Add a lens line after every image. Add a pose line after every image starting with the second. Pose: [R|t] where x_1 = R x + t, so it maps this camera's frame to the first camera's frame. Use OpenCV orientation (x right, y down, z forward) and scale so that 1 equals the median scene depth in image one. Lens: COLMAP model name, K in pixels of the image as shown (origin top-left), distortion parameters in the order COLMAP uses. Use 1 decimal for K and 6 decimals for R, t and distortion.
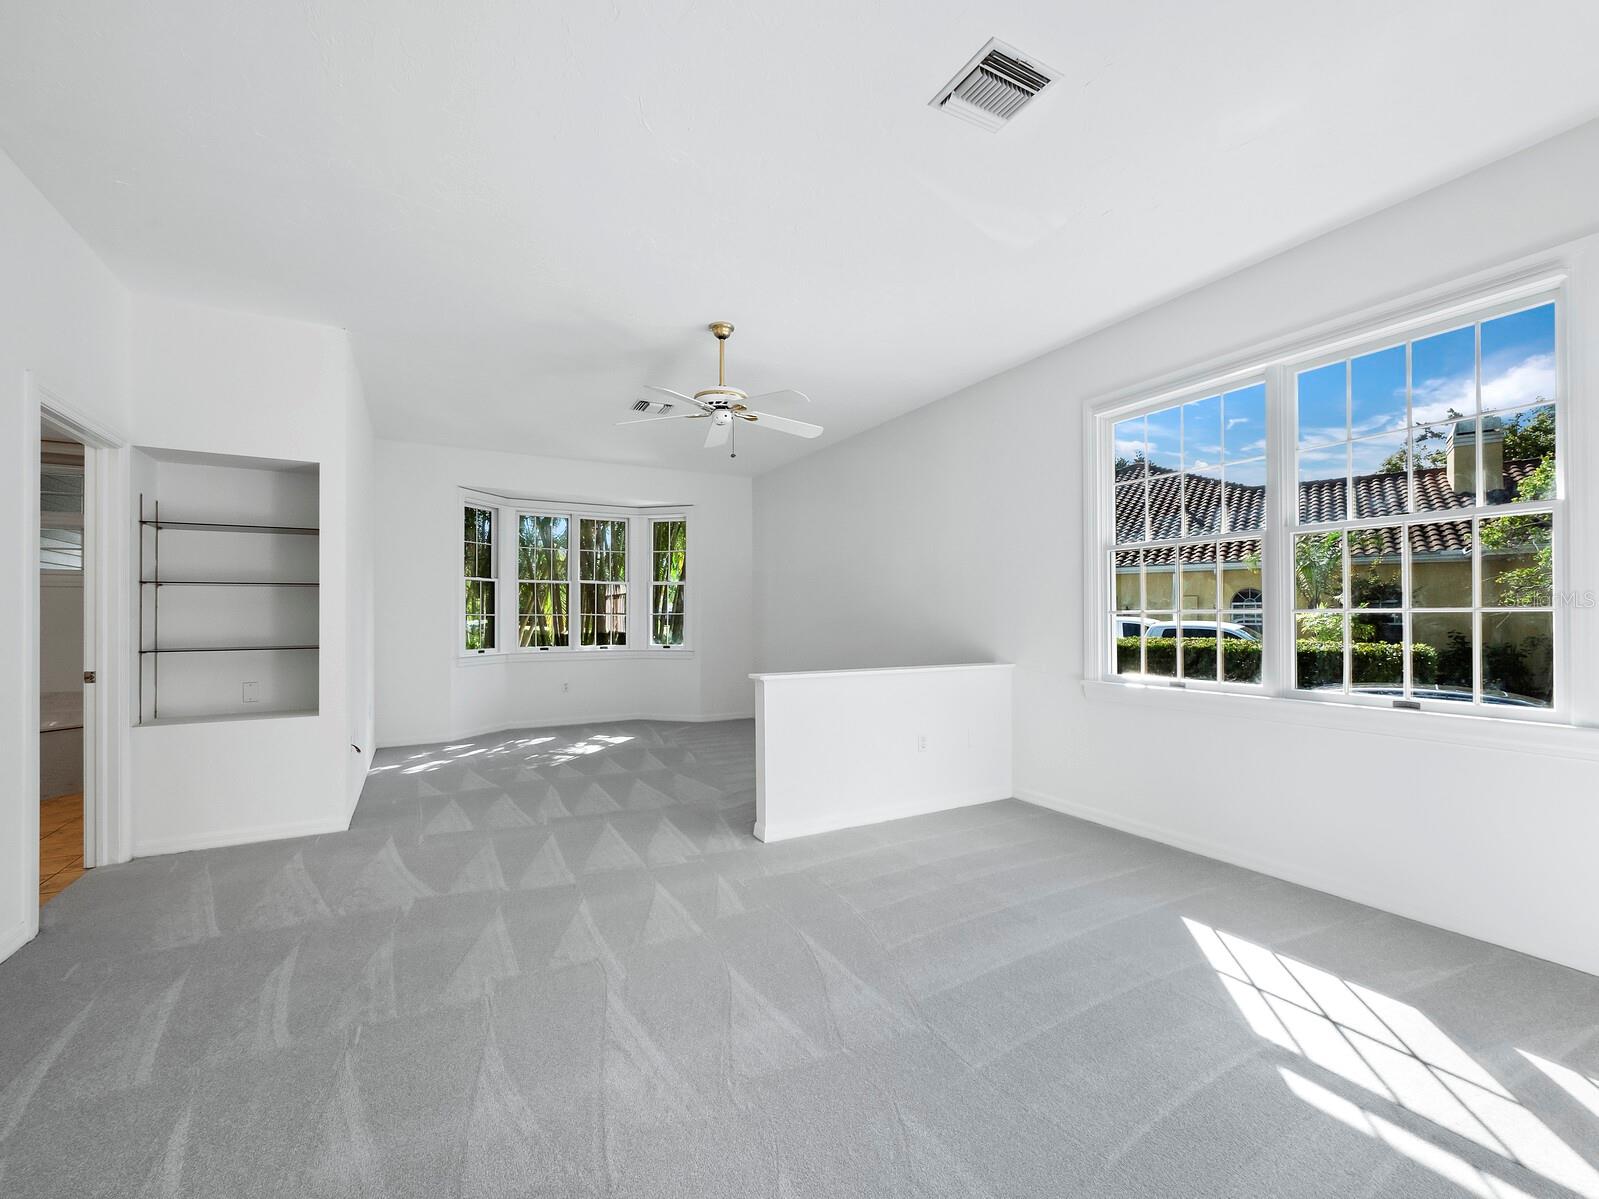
lens RADIAL K [[682.1, 0, 784.0], [0, 682.1, 619.1], [0, 0, 1]] dist [-0.000492, 0.001381]
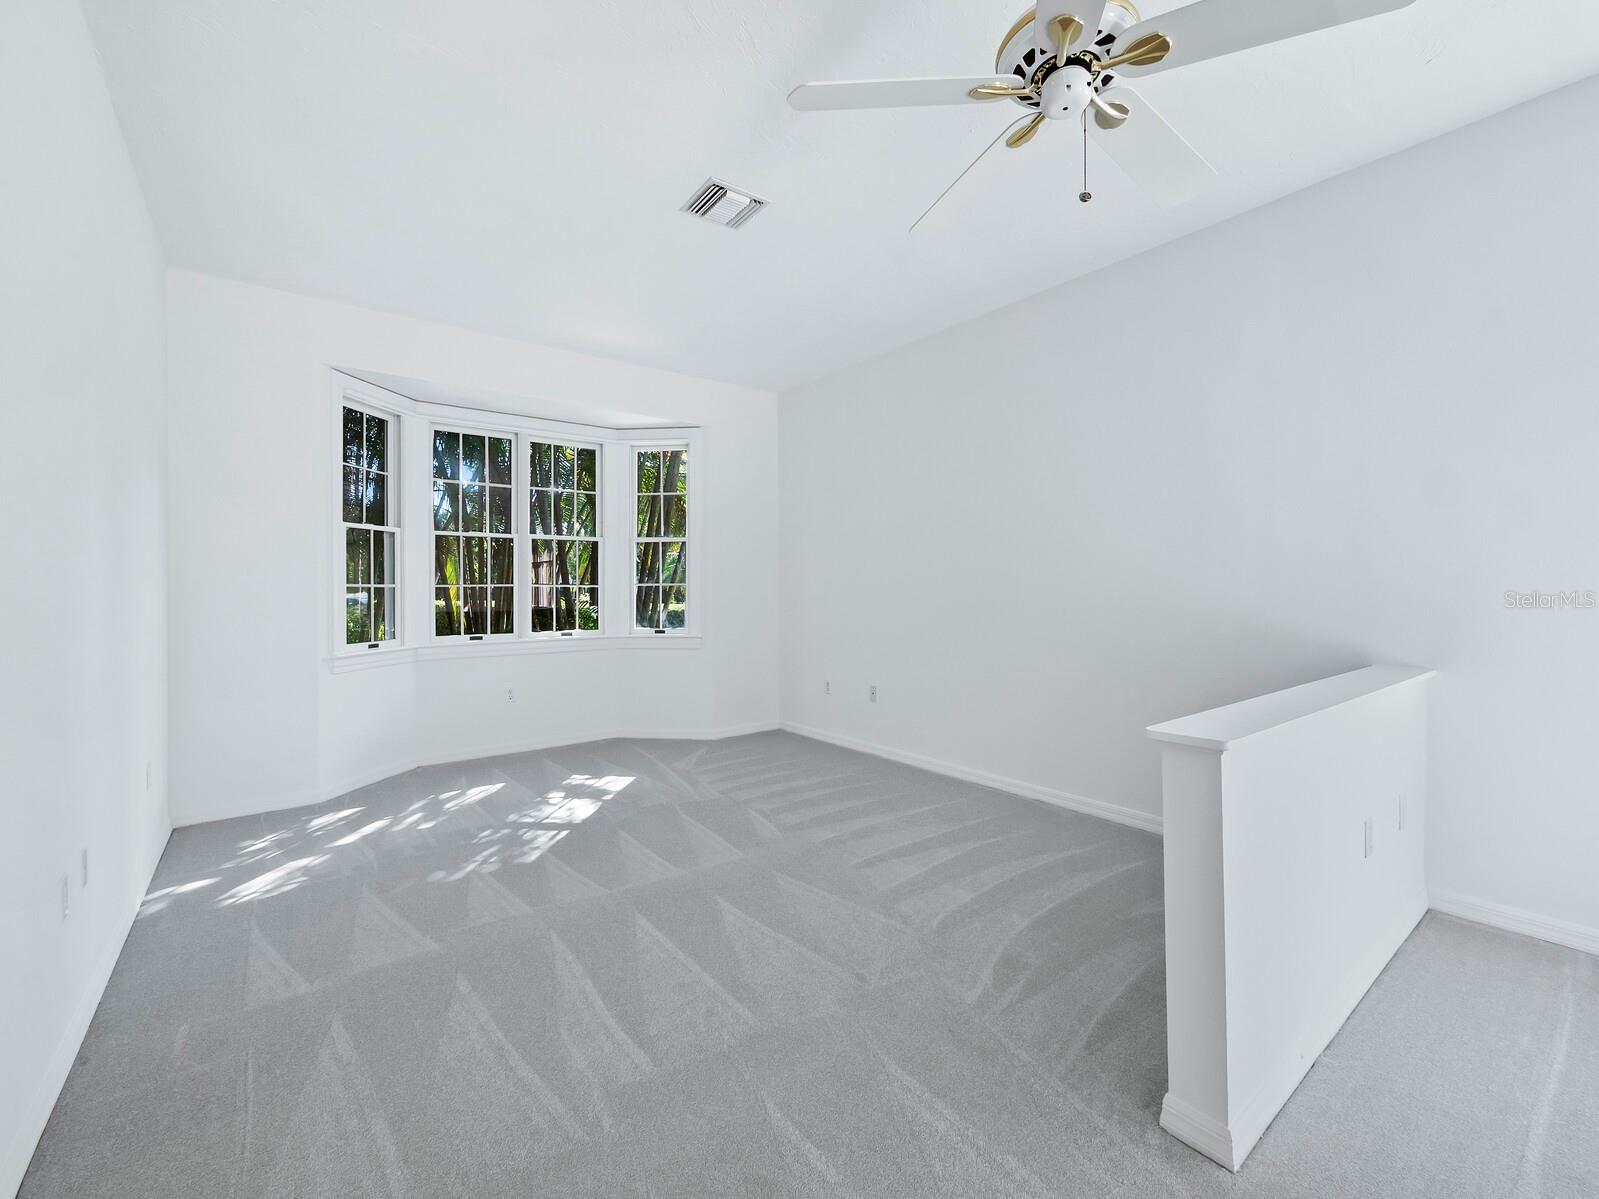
lens RADIAL K [[682.1, 0, 796.0], [0, 682.1, 589.3], [0, 0, 1]] dist [-0.000492, 0.001381]
pose [[0.986485, -0.006284, 0.163729, -0.204520], [0.006178, 0.999980, 0.001160, -0.002488], [-0.163733, -0.000133, 0.986505, 0.402305]]
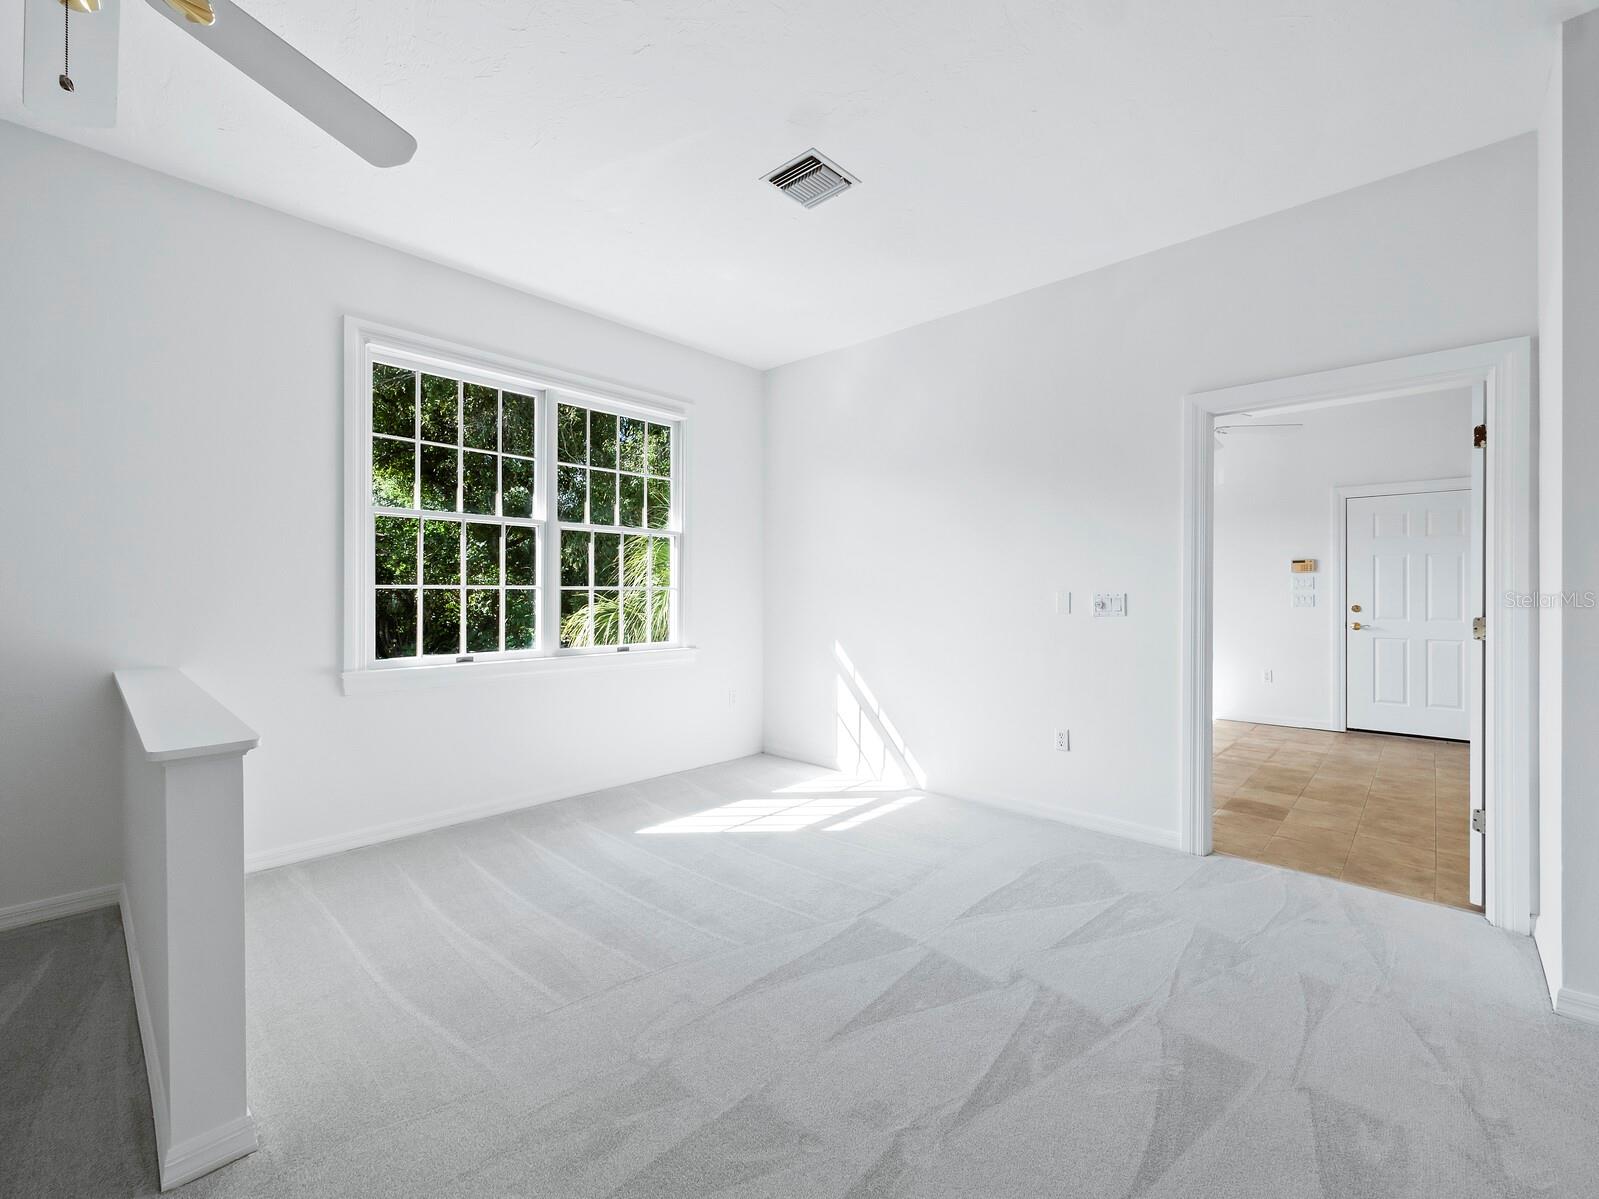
lens RADIAL K [[682.1, 0, 809.9], [0, 682.1, 599.1], [0, 0, 1]] dist [-0.000492, 0.001381]
pose [[-0.330379, -0.009216, 0.943803, -0.315345], [0.002678, 0.999939, 0.010701, -0.001355], [-0.943845, 0.006063, -0.330334, 0.501427]]
